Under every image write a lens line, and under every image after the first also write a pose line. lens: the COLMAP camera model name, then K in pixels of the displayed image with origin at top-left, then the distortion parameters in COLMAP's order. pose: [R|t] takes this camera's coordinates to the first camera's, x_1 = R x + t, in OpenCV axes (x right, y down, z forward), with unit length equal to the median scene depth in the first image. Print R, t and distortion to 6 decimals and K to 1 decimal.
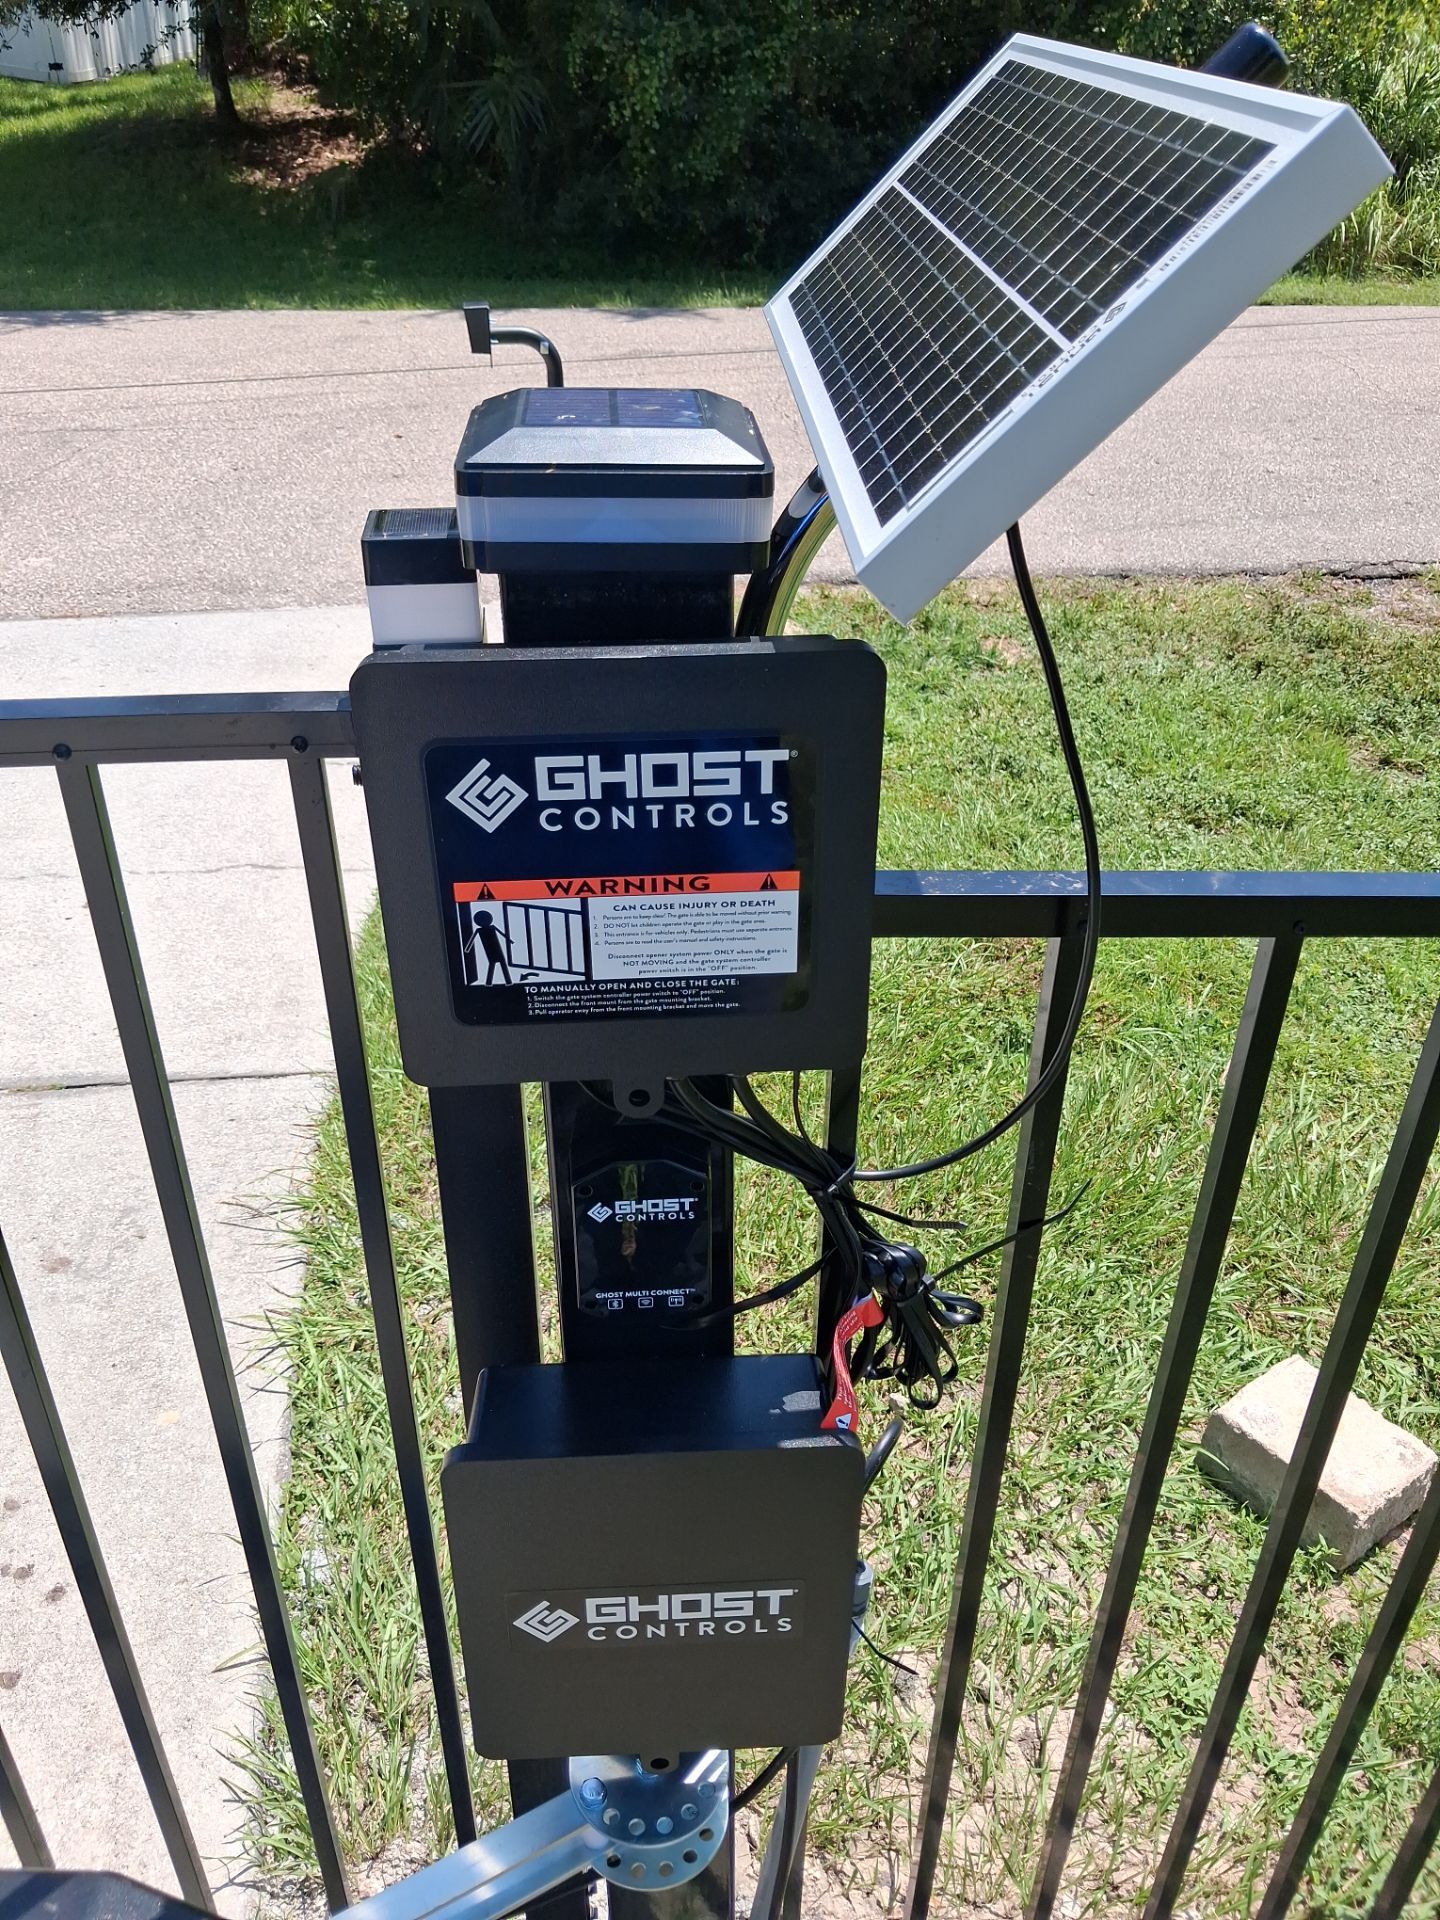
lens RADIAL K [[1558.5, 0, 720.0], [0, 1558.5, 960.0], [0, 0, 1]] dist [0.012677, 0.000765]
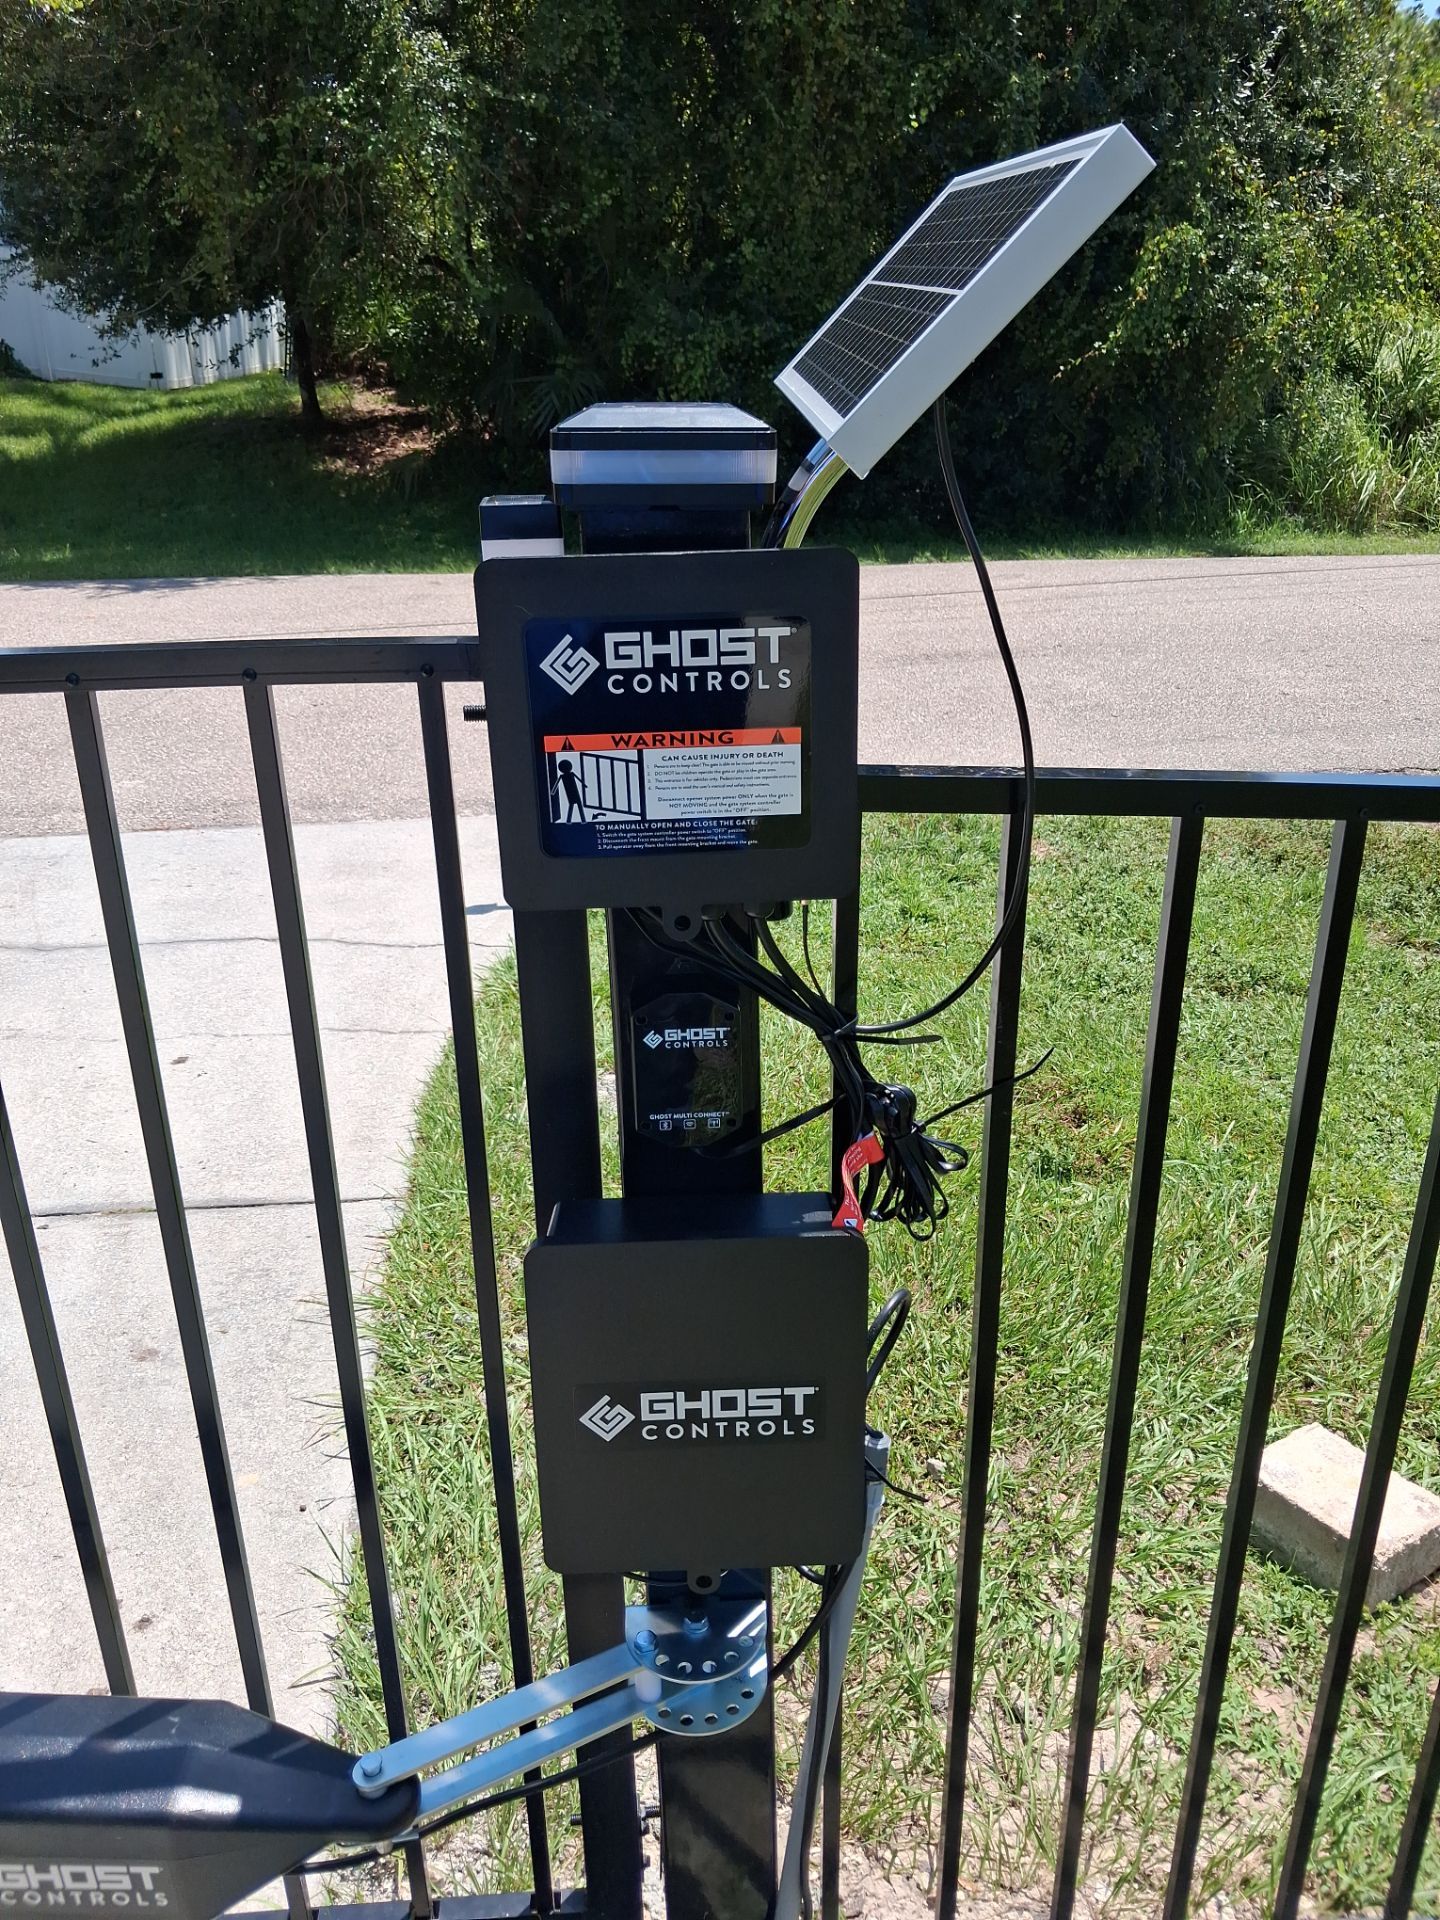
lens RADIAL K [[1563.9, 0, 736.1], [0, 1563.9, 988.0], [0, 0, 1]] dist [0.028245, 0.005894]
pose [[0.999666, -0.011512, -0.023118, 0.018409], [0.007981, 0.989043, -0.147411, 0.276707], [0.024562, 0.147178, 0.988805, -0.229553]]
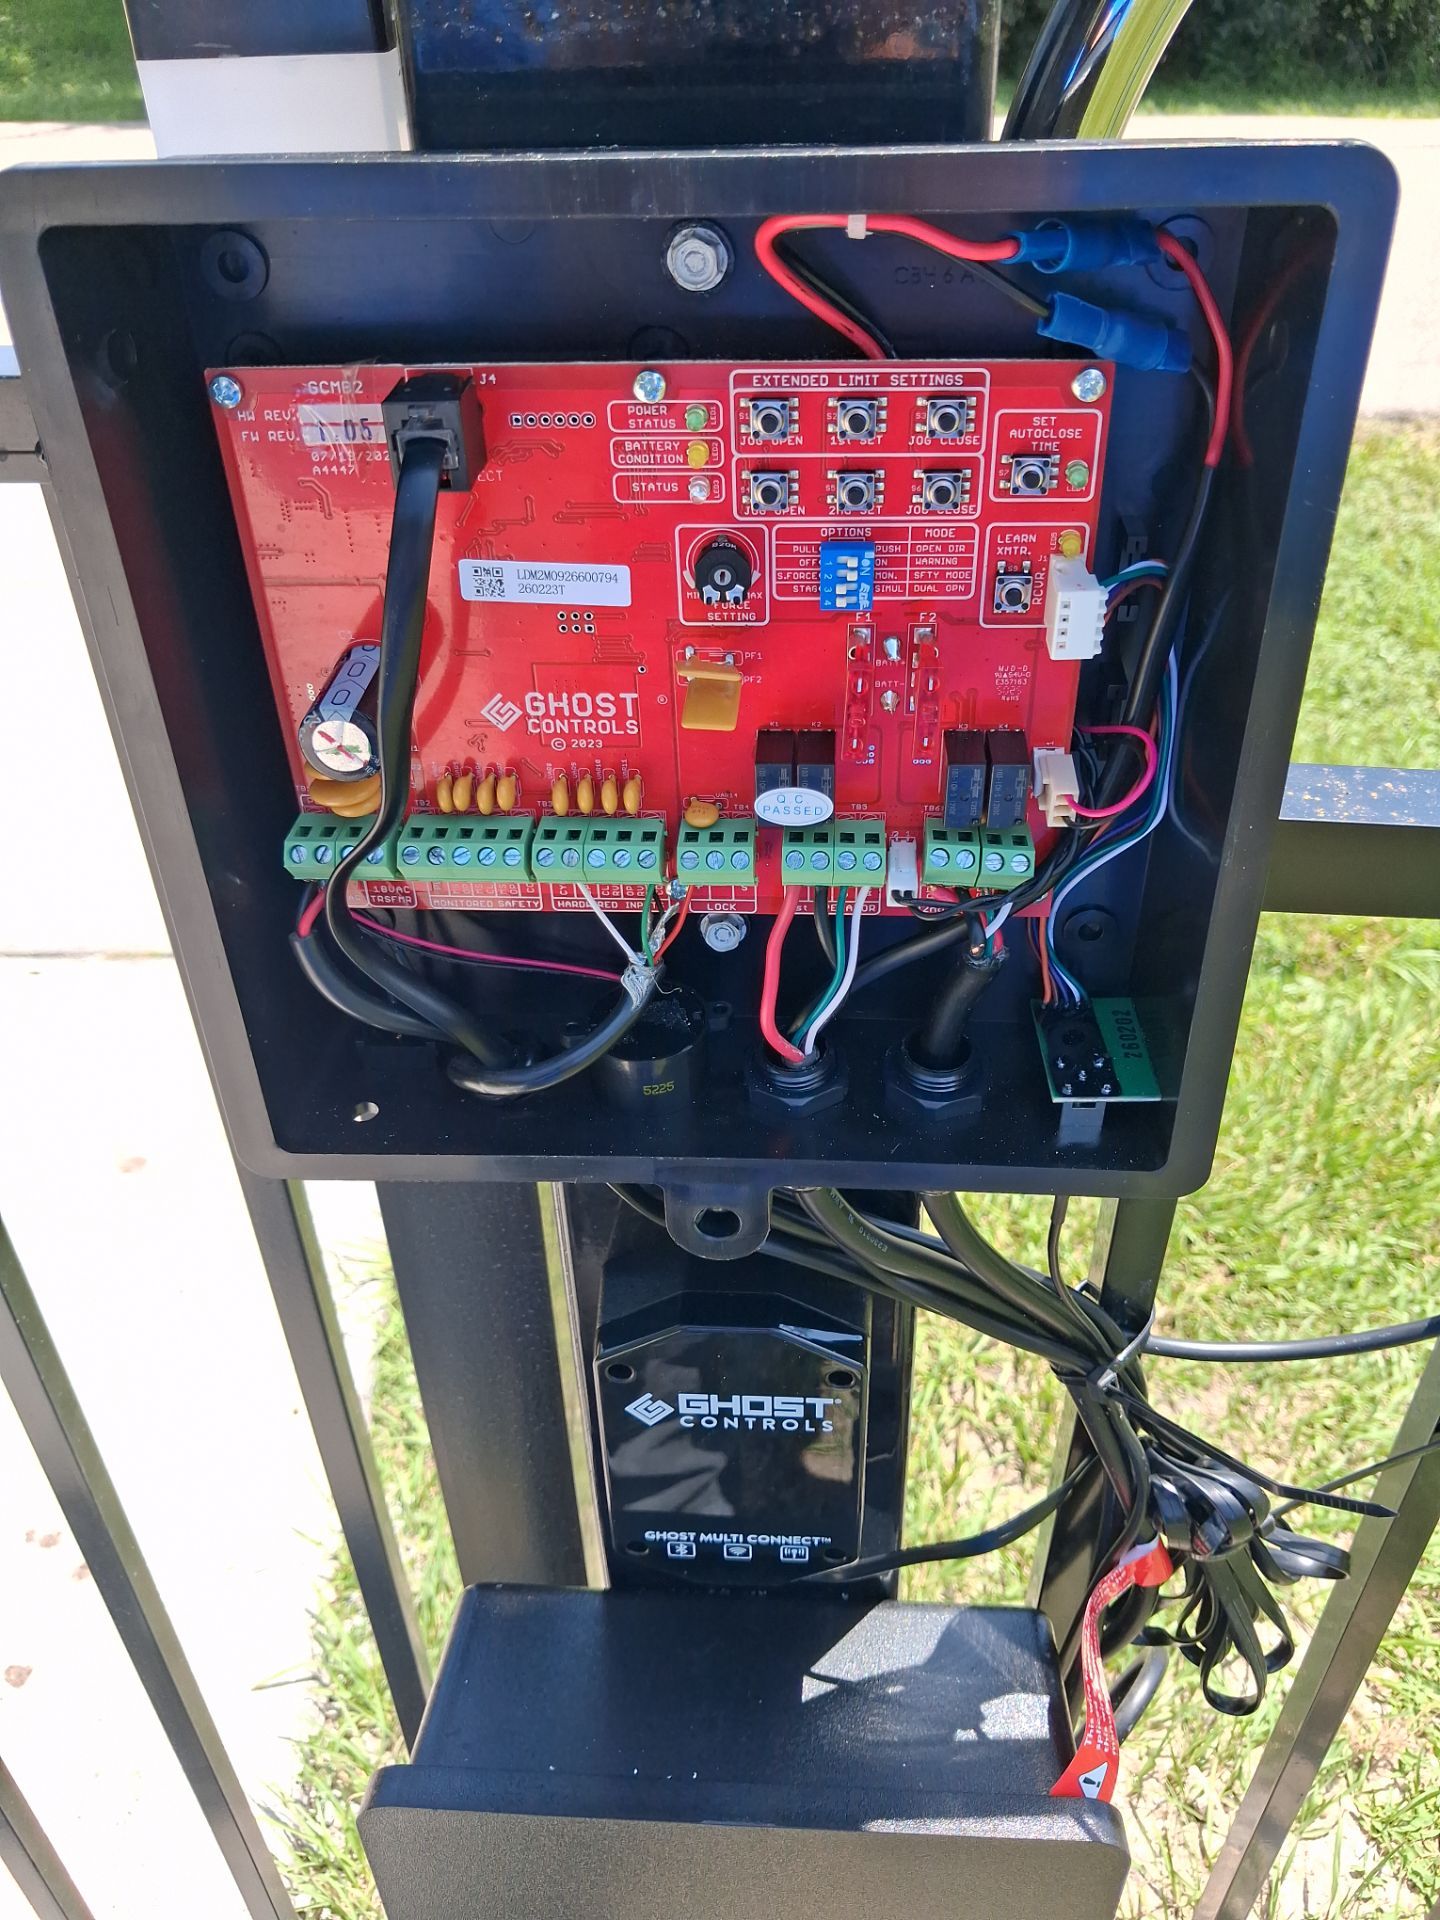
lens RADIAL K [[1571.1, 0, 748.5], [0, 1571.1, 953.7], [0, 0, 1]] dist [-0.012769, 0.000184]
pose [[0.993351, 0.055161, -0.101047, -0.000540], [-0.046738, 0.995377, 0.083910, -0.028690], [0.105208, -0.078629, 0.991337, 0.450496]]
